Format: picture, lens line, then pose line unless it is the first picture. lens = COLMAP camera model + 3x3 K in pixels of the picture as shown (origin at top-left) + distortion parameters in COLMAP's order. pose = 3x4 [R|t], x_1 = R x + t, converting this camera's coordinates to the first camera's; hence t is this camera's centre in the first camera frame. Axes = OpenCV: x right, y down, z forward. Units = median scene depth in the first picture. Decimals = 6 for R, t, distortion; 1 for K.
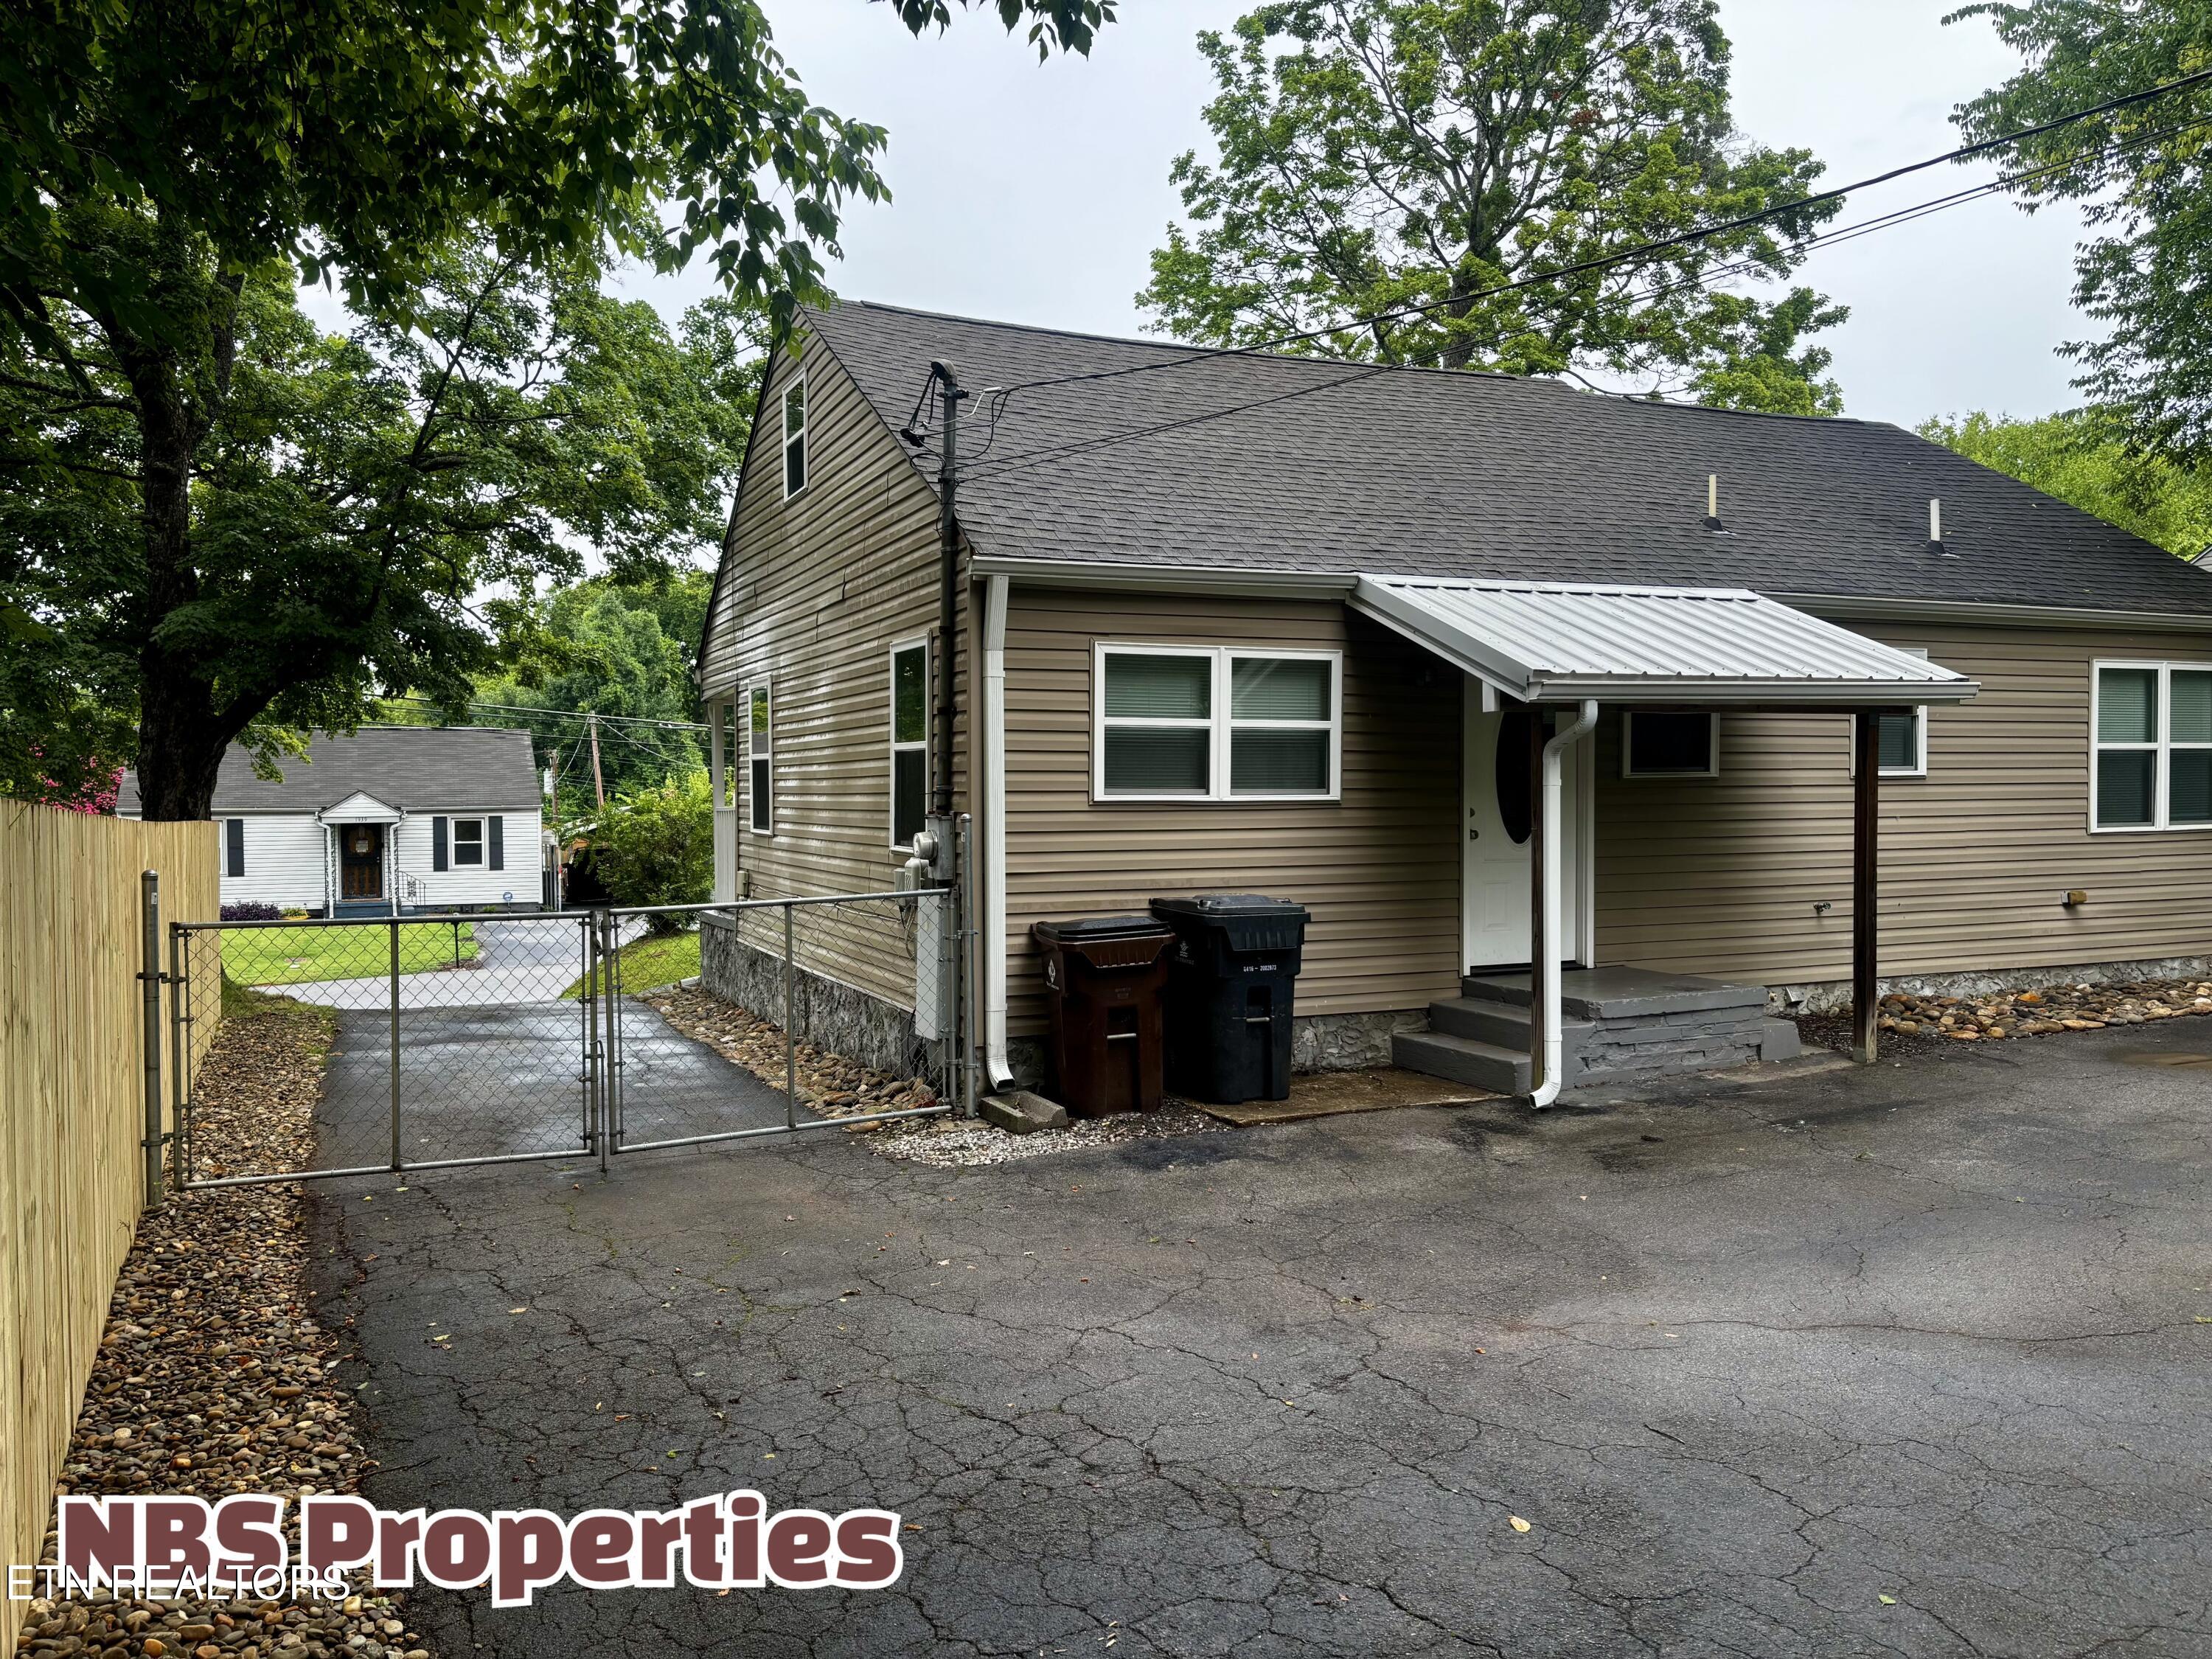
lens RADIAL K [[1664.6, 0, 1107.1], [0, 1664.6, 831.9], [0, 0, 1]] dist [0.057359, -0.045684]
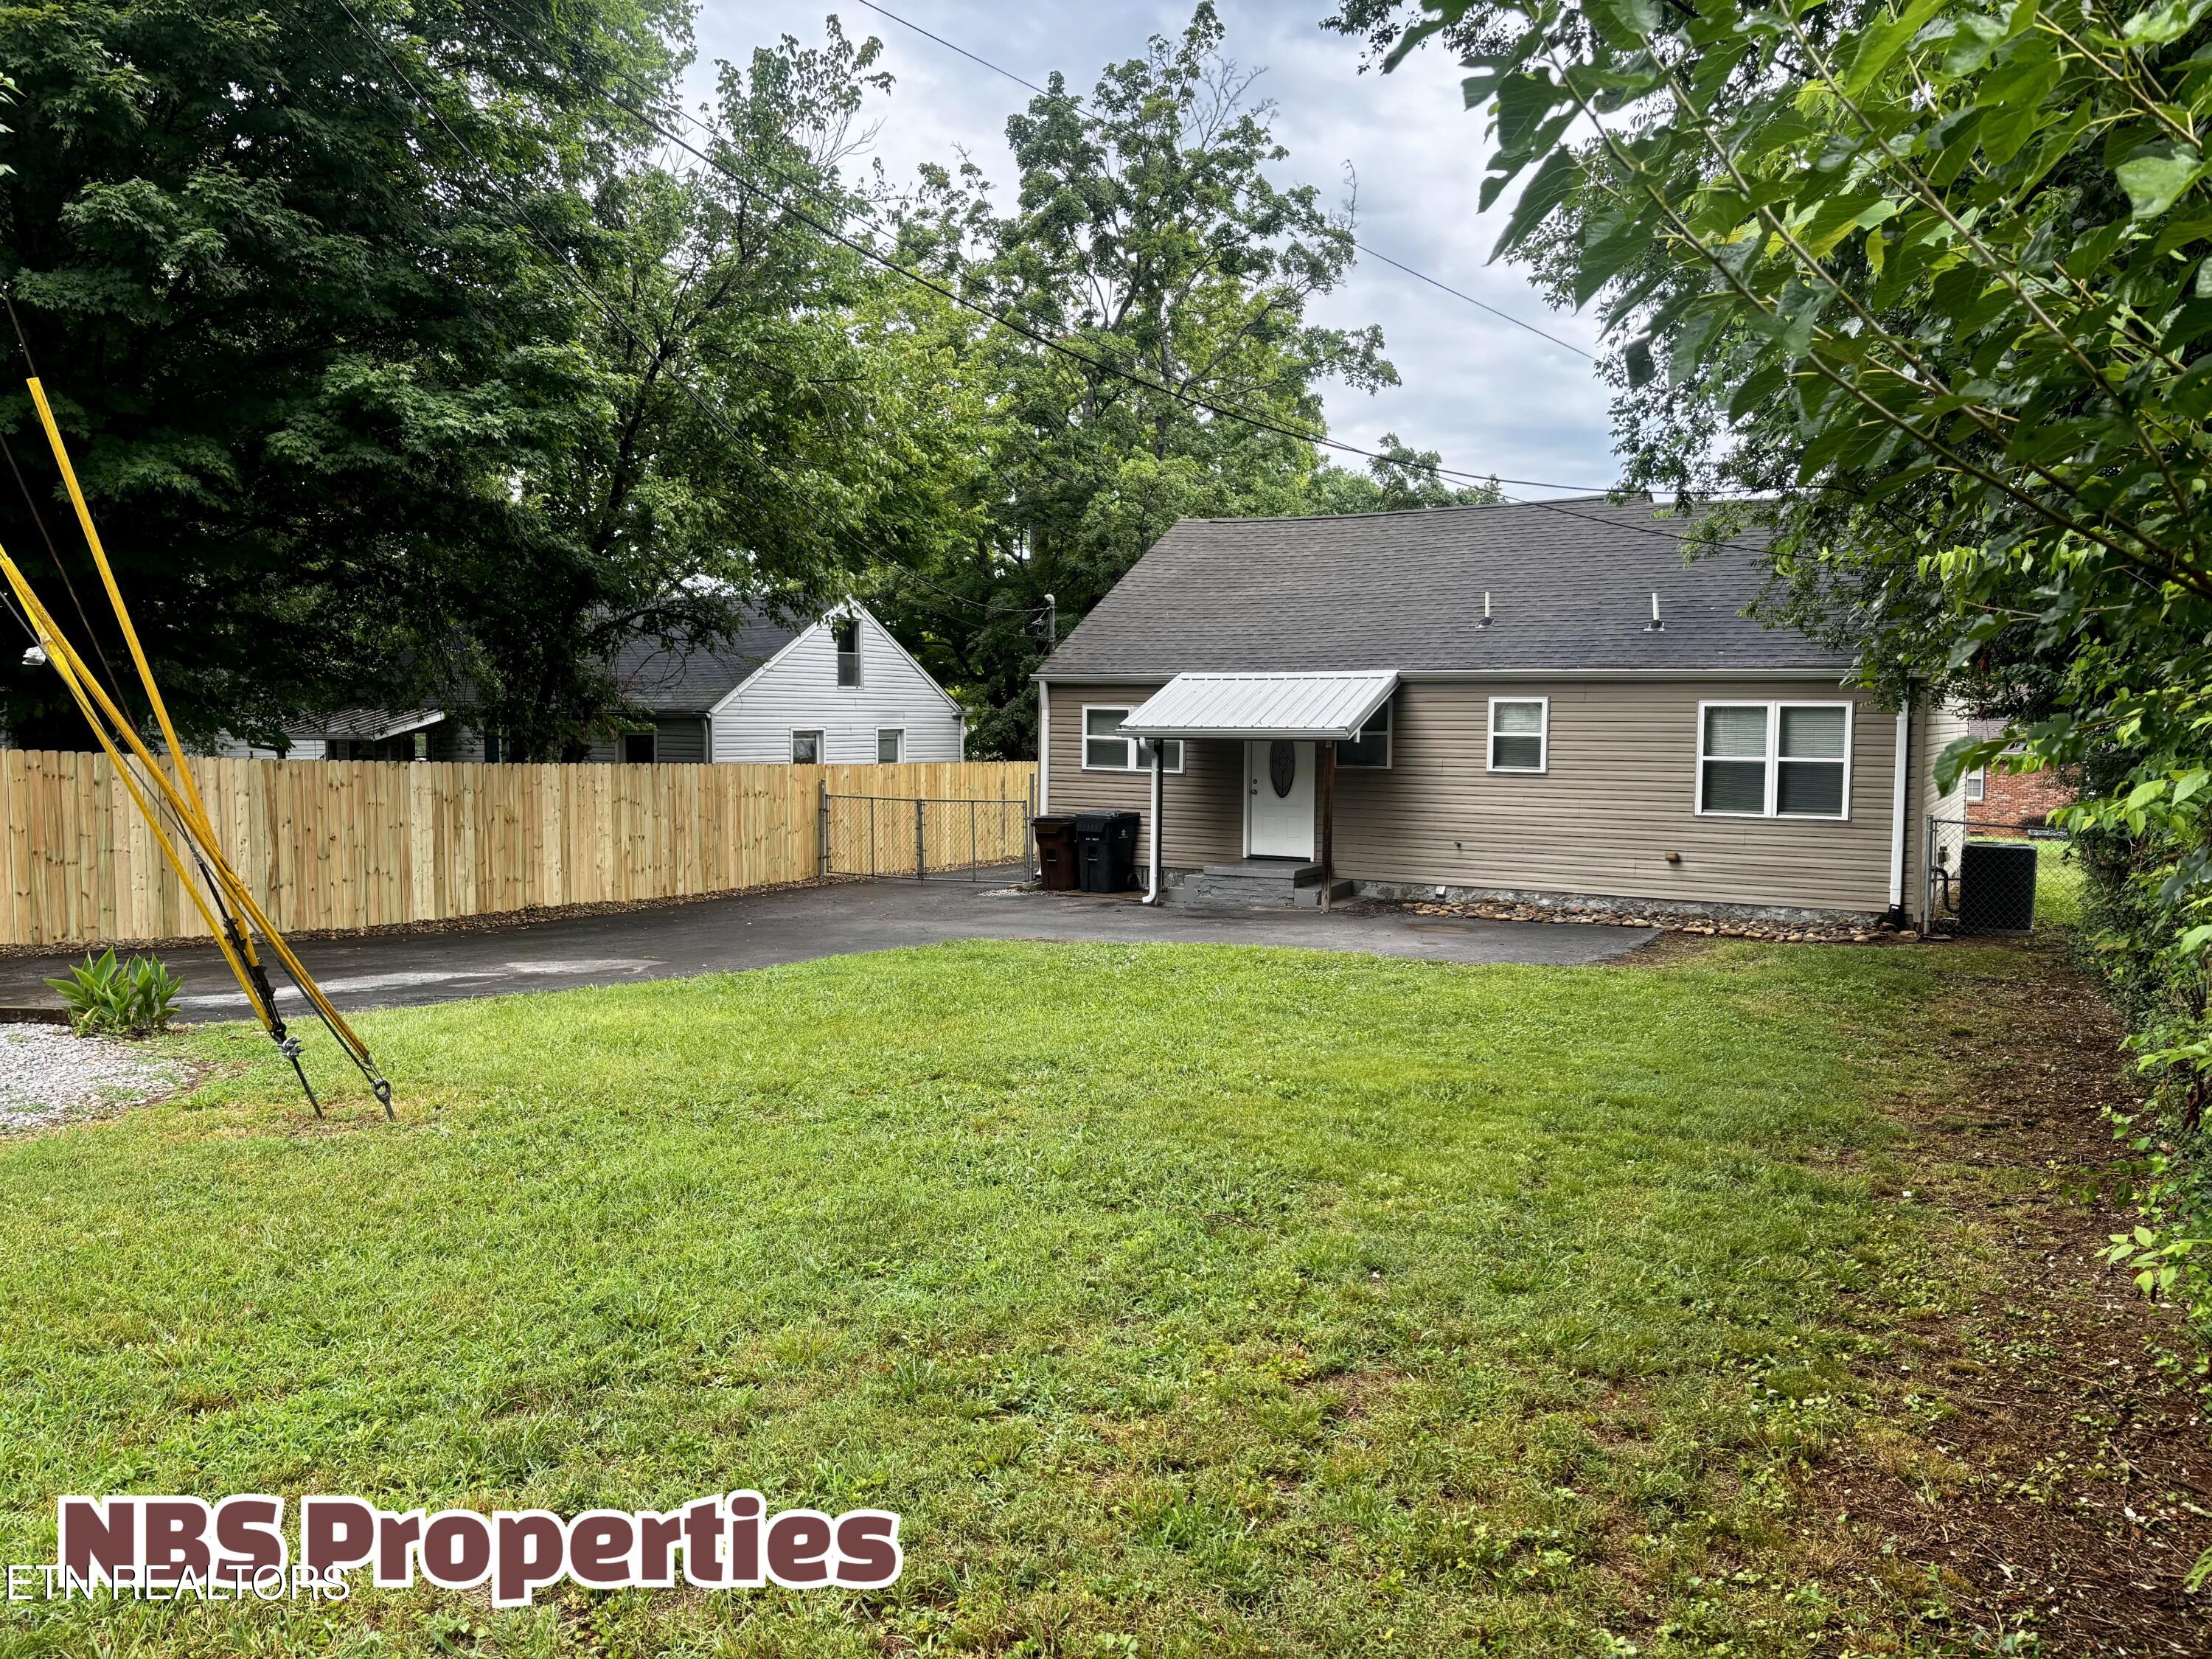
lens RADIAL K [[1664.6, 0, 1106.4], [0, 1664.6, 829.3], [0, 0, 1]] dist [0.057359, -0.045684]
pose [[0.581189, 0.068485, -0.810882, 1.642290], [-0.035858, 0.997640, 0.058557, -0.061193], [0.812979, -0.004956, 0.582273, -0.336438]]
